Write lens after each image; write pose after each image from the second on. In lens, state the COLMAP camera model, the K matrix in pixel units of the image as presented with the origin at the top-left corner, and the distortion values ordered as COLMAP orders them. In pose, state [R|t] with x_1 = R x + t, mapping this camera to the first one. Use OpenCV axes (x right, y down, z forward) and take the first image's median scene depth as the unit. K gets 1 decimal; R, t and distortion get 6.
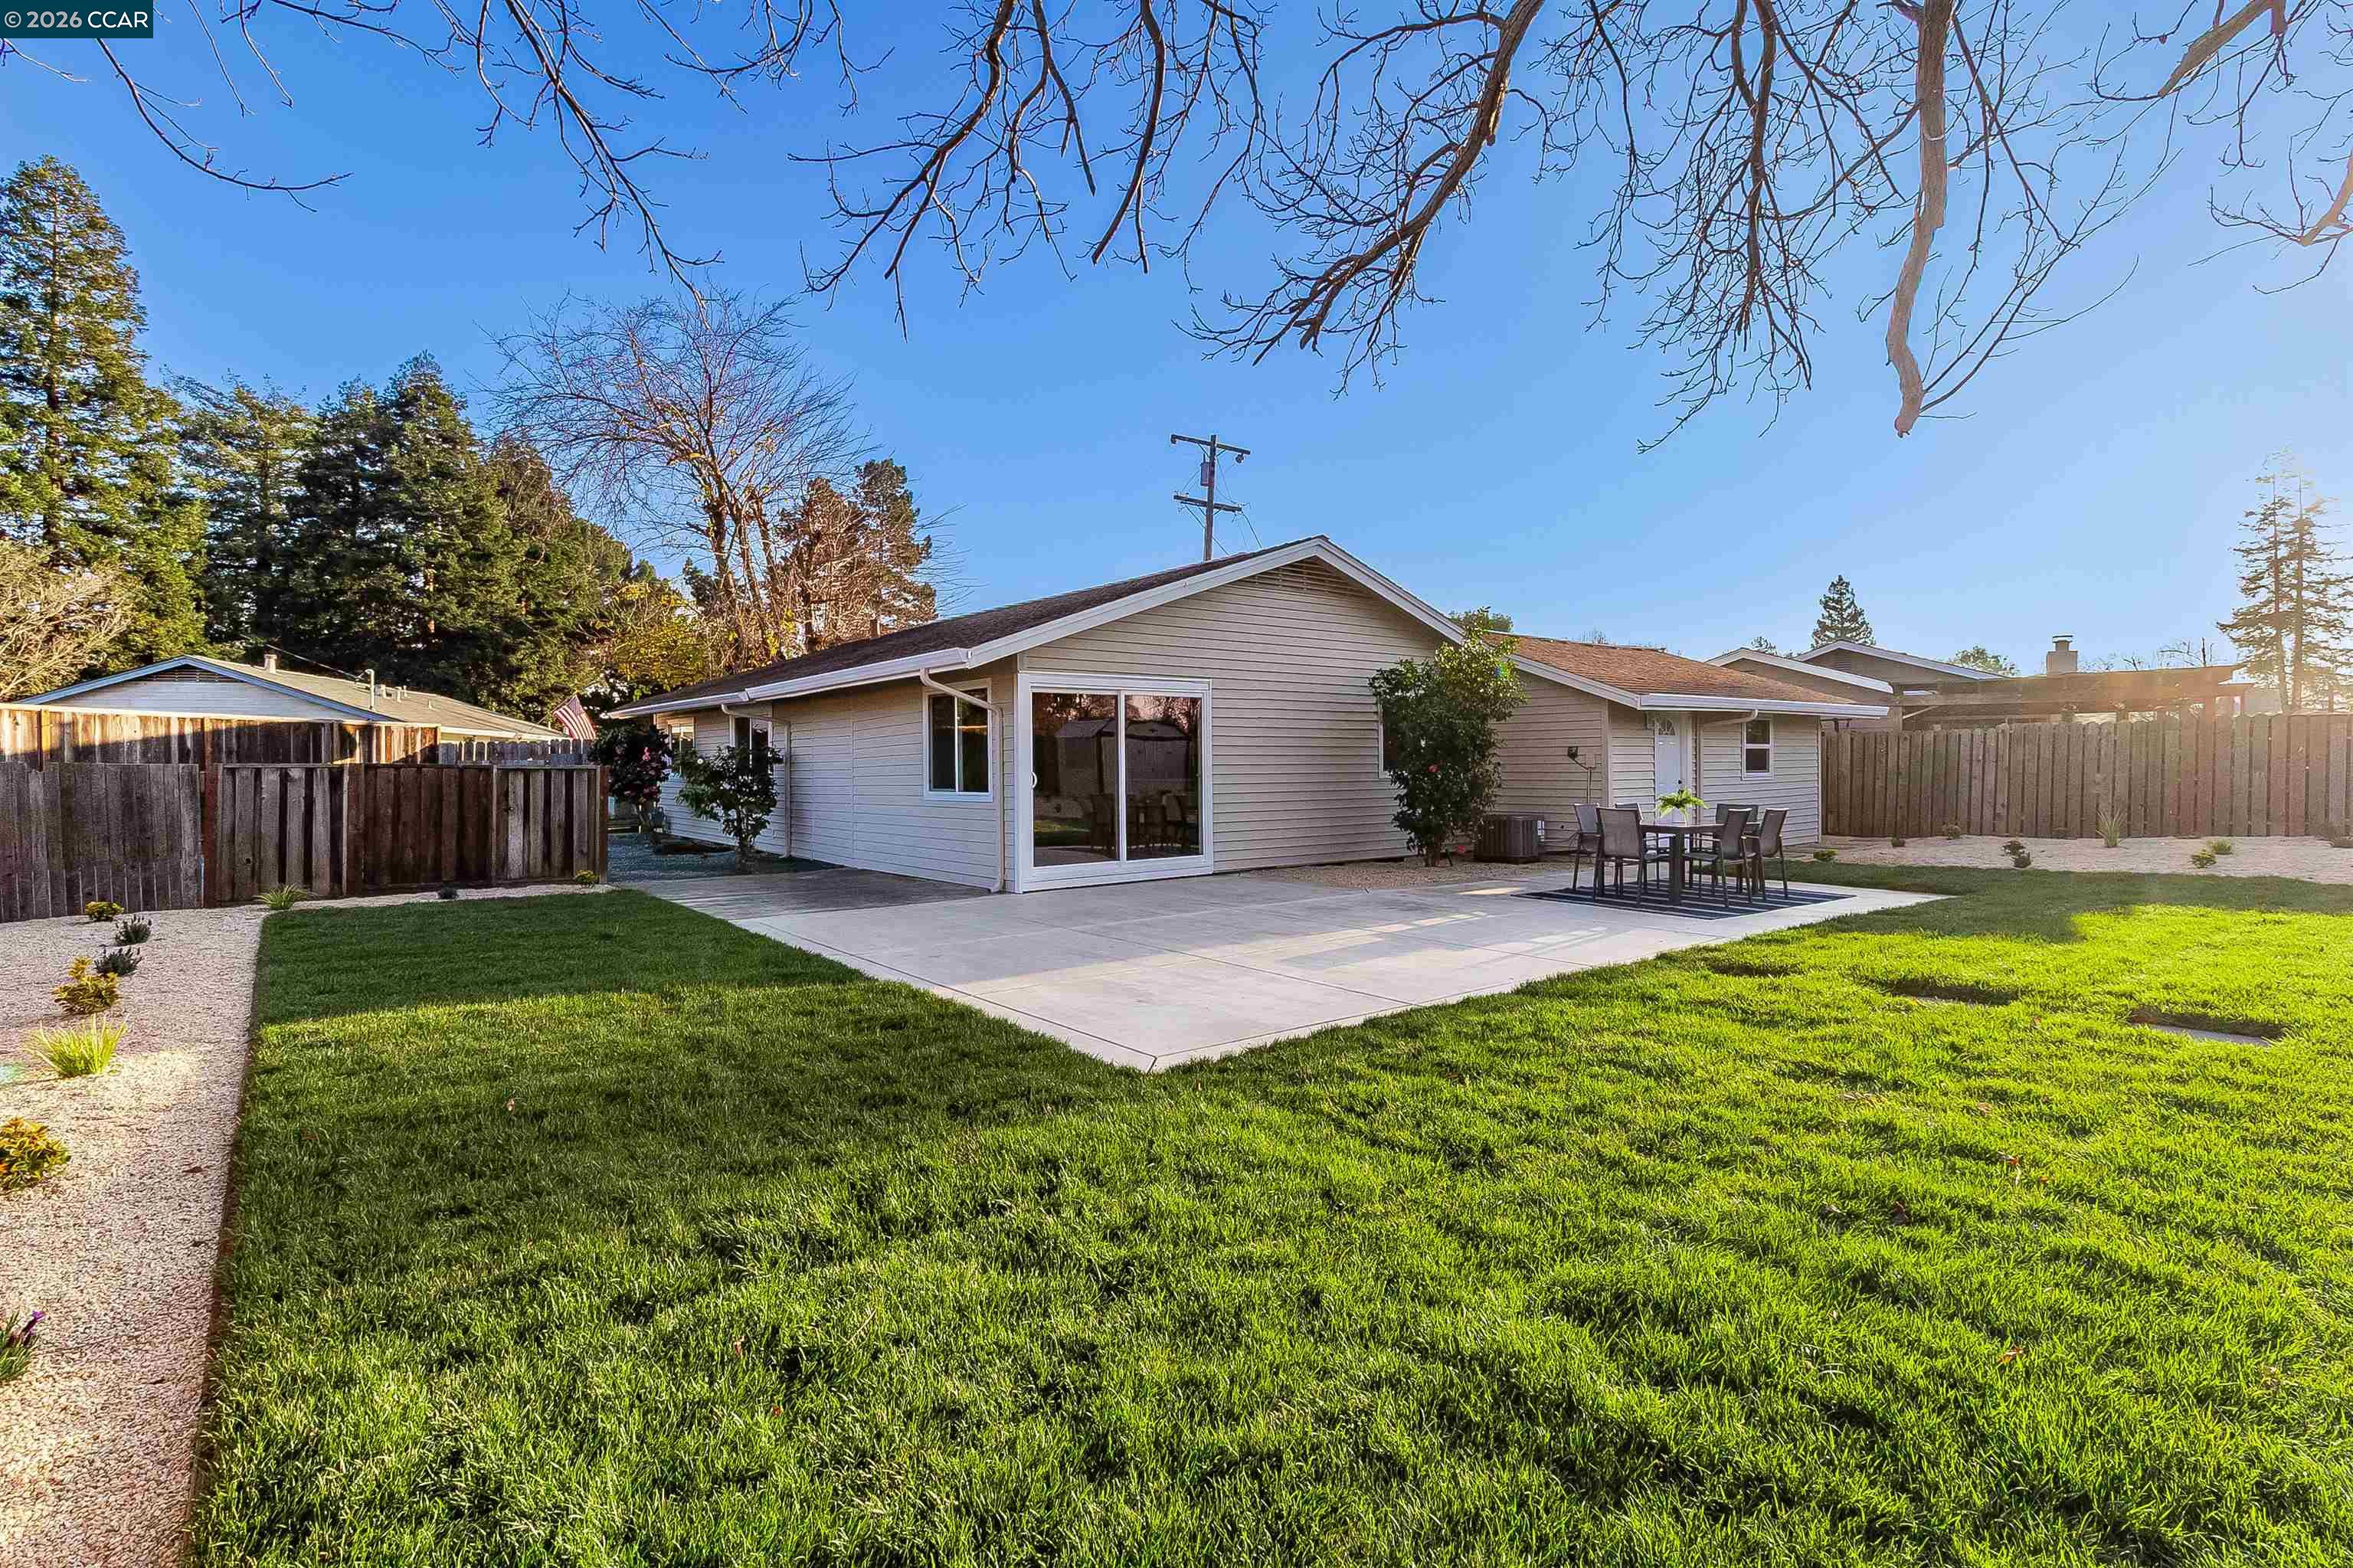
lens RADIAL K [[1118.0, 0, 1149.8], [0, 1118.0, 761.1], [0, 0, 1]] dist [0.004670, 0.000392]
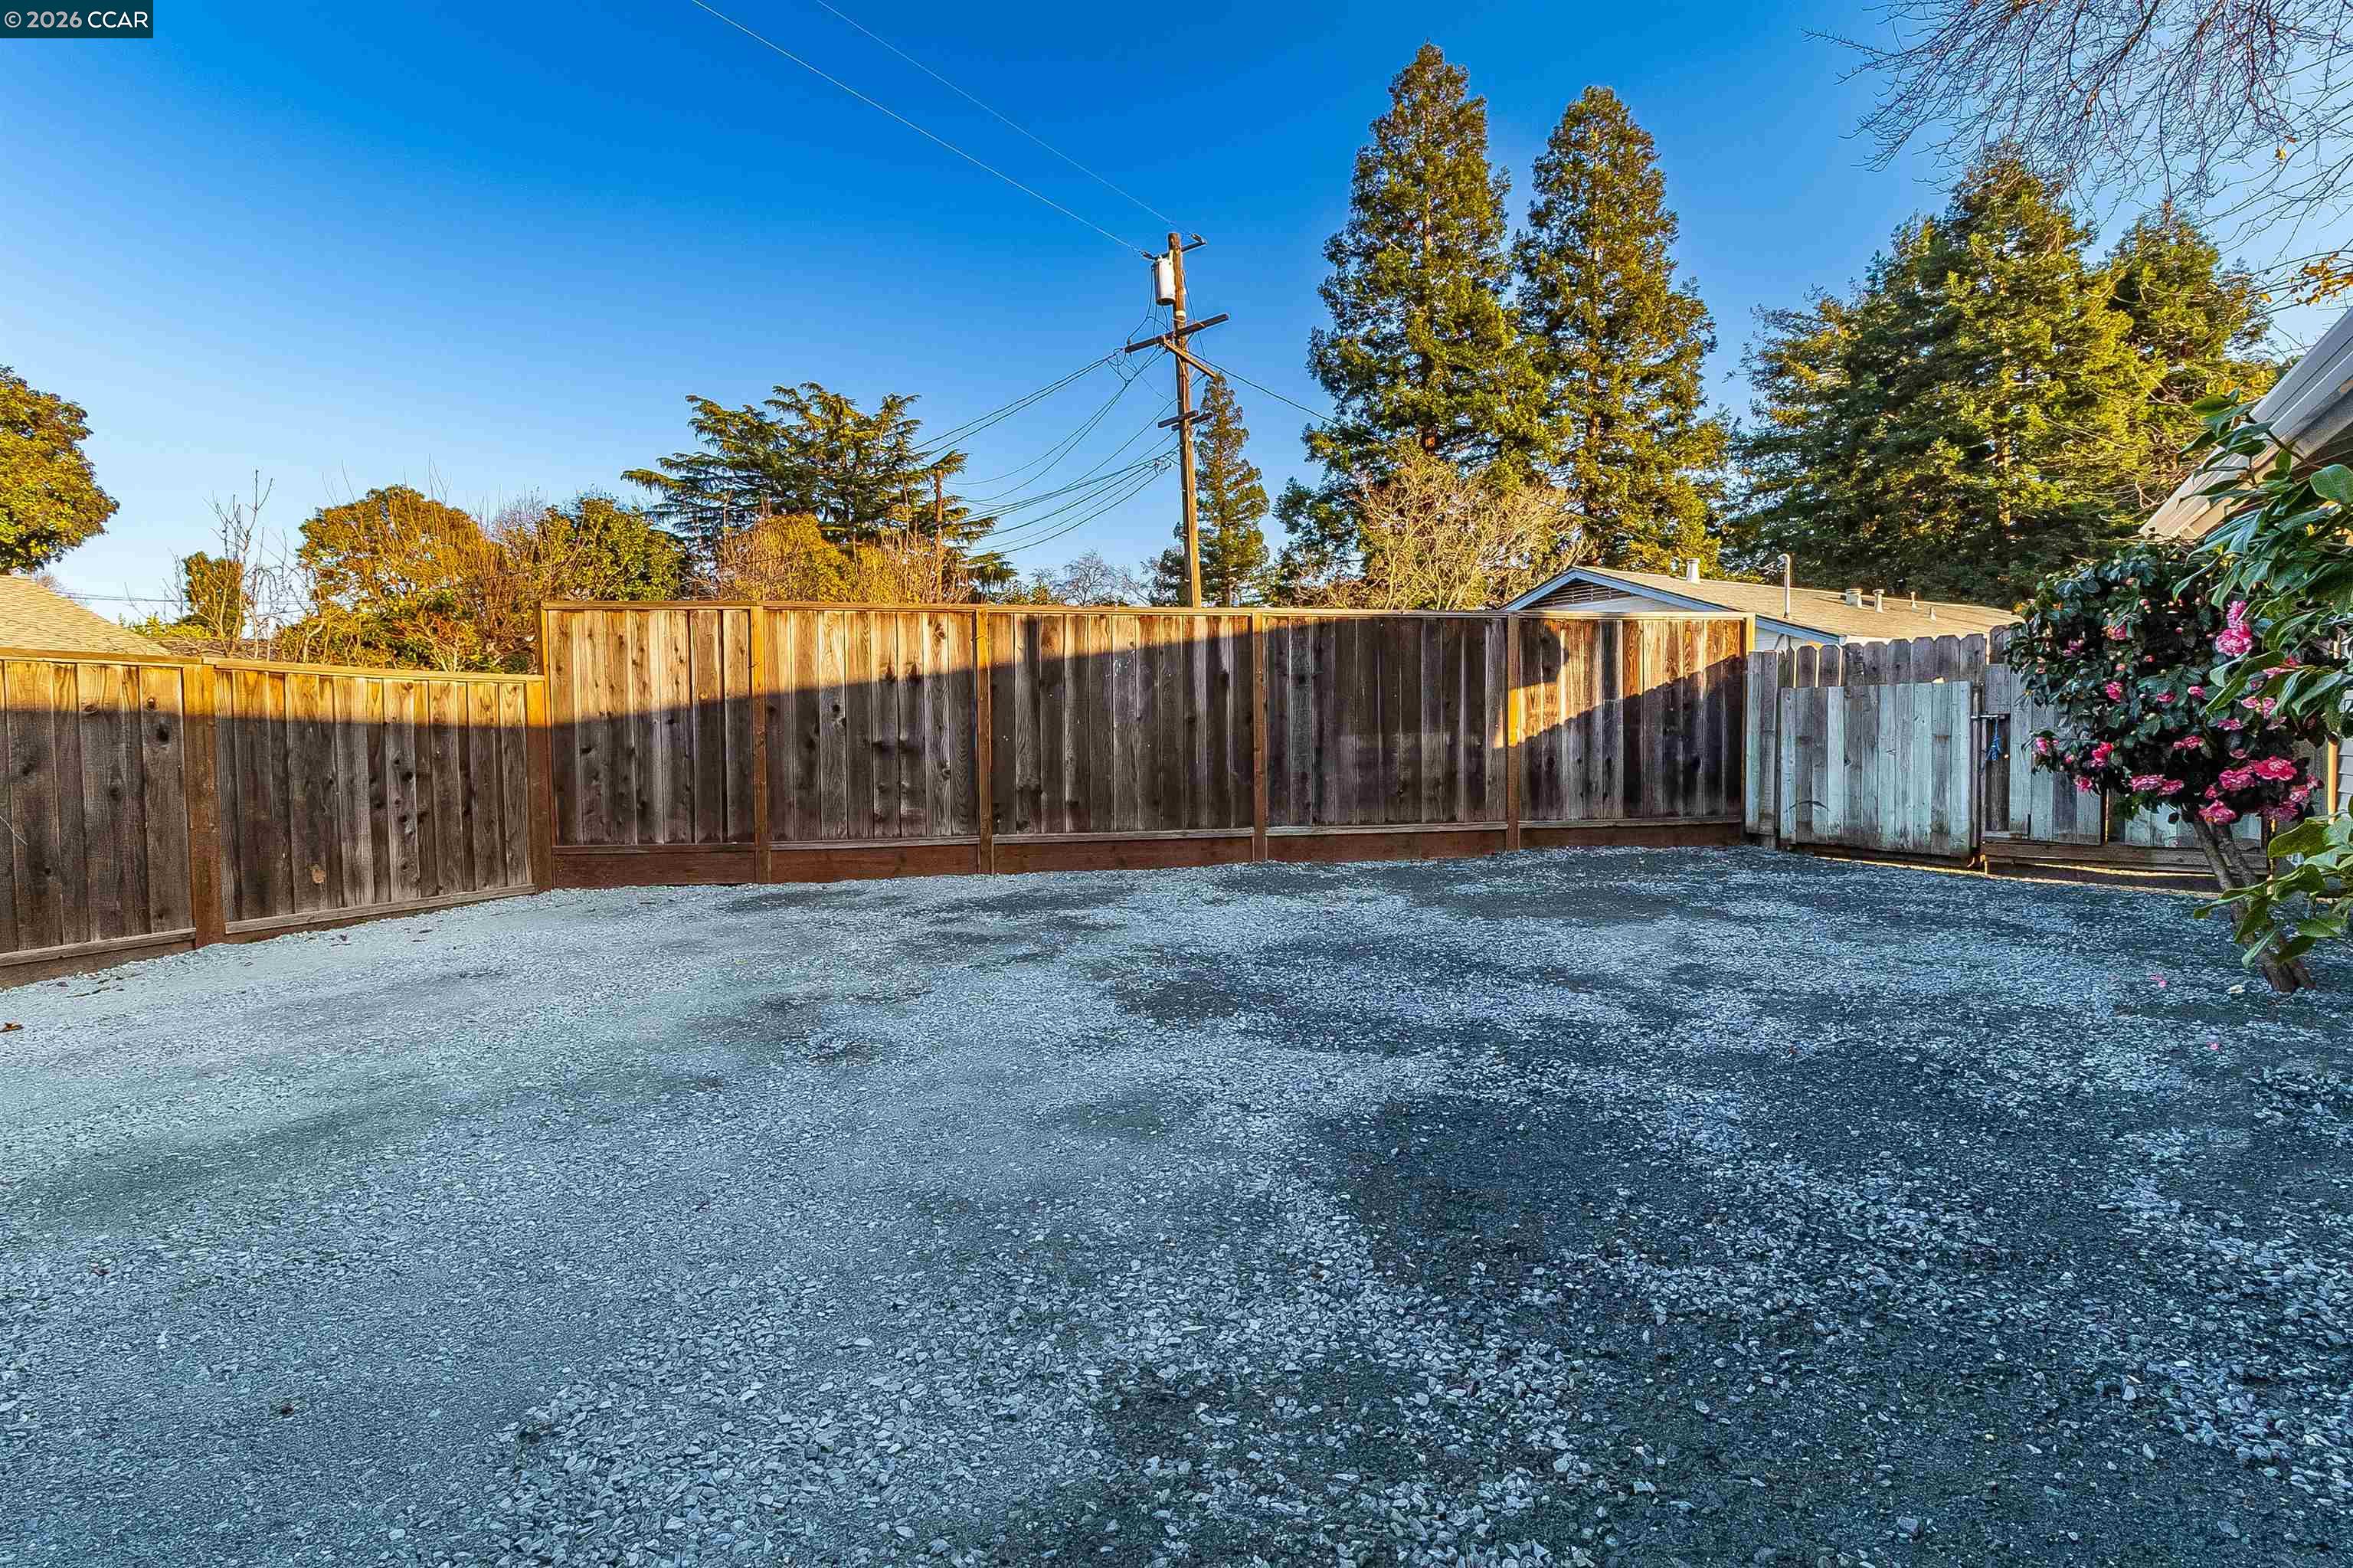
lens RADIAL K [[1099.5, 0, 1187.2], [0, 1099.5, 746.7], [0, 0, 1]] dist [-0.006046, -0.001696]
pose [[0.288616, 0.019465, -0.957247, -0.337404], [0.009636, 0.999684, 0.023233, 0.013972], [0.957396, -0.015930, 0.288337, 0.832504]]
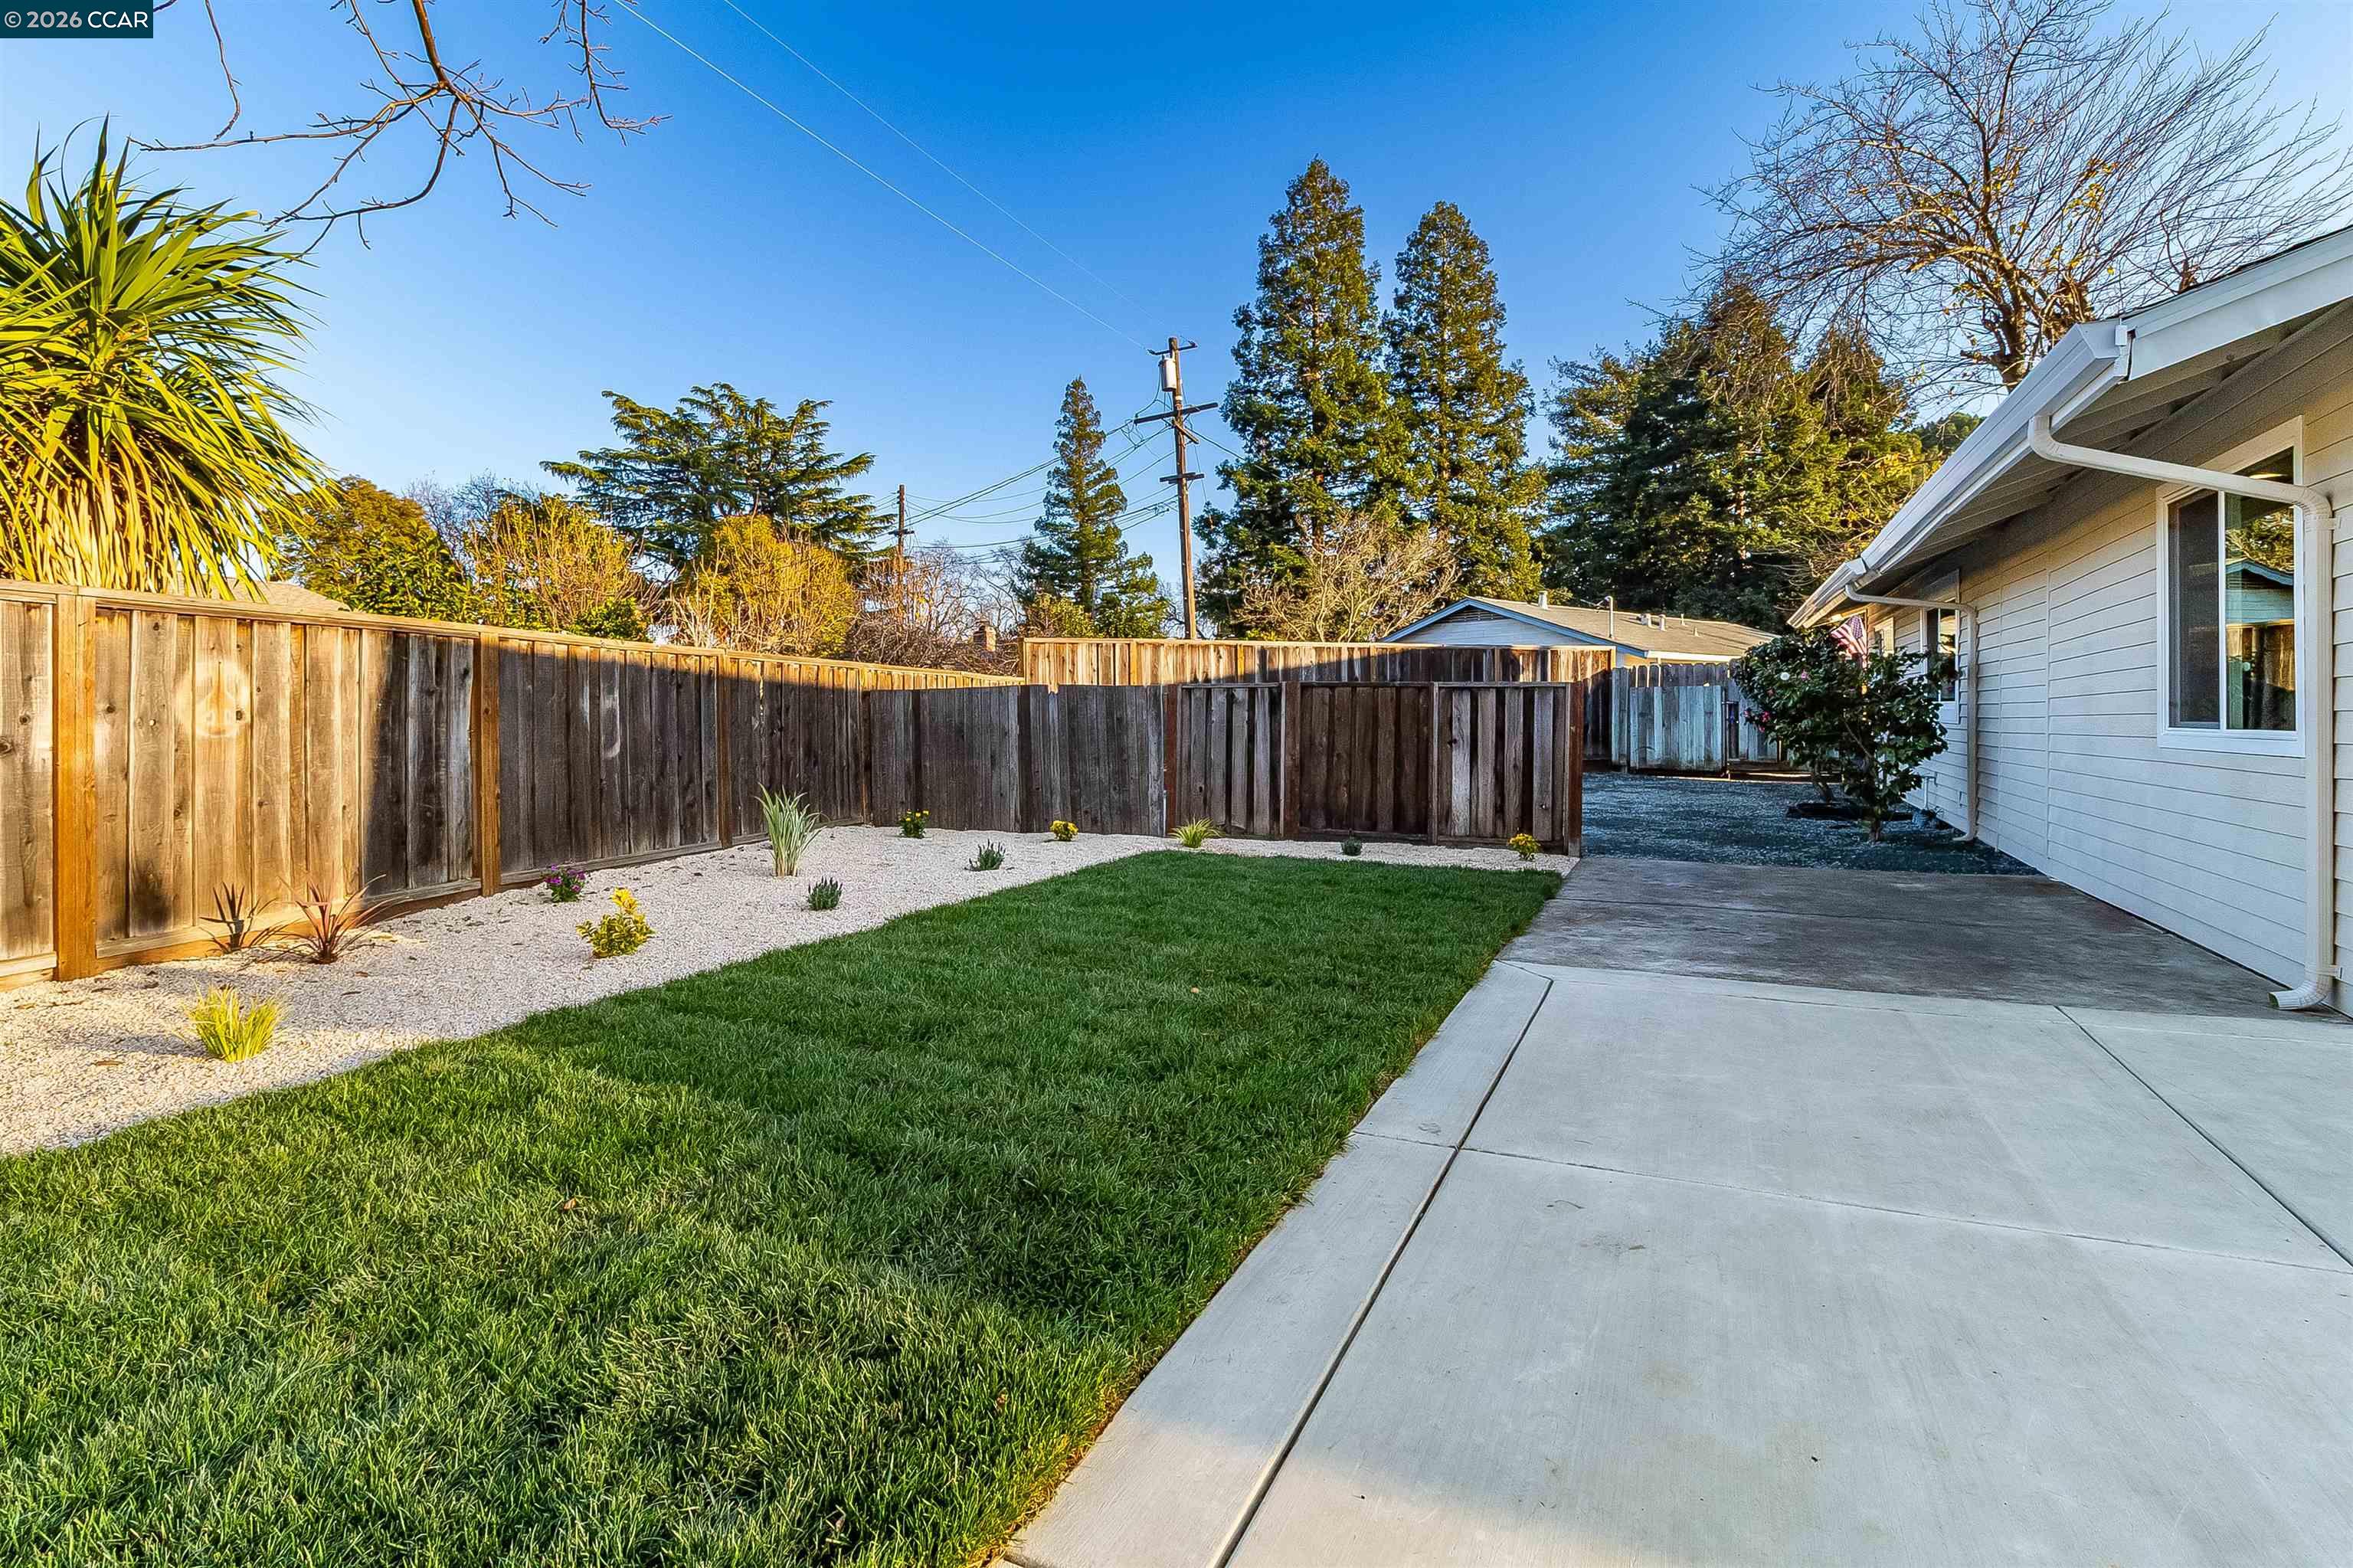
lens RADIAL K [[1142.1, 0, 1171.0], [0, 1142.1, 699.5], [0, 0, 1]] dist [-0.002035, -0.000084]
pose [[0.448756, -0.005802, -0.893635, 0.015166], [0.006815, 0.999972, -0.003070, 0.012045], [0.893628, -0.004712, 0.448783, 0.373437]]
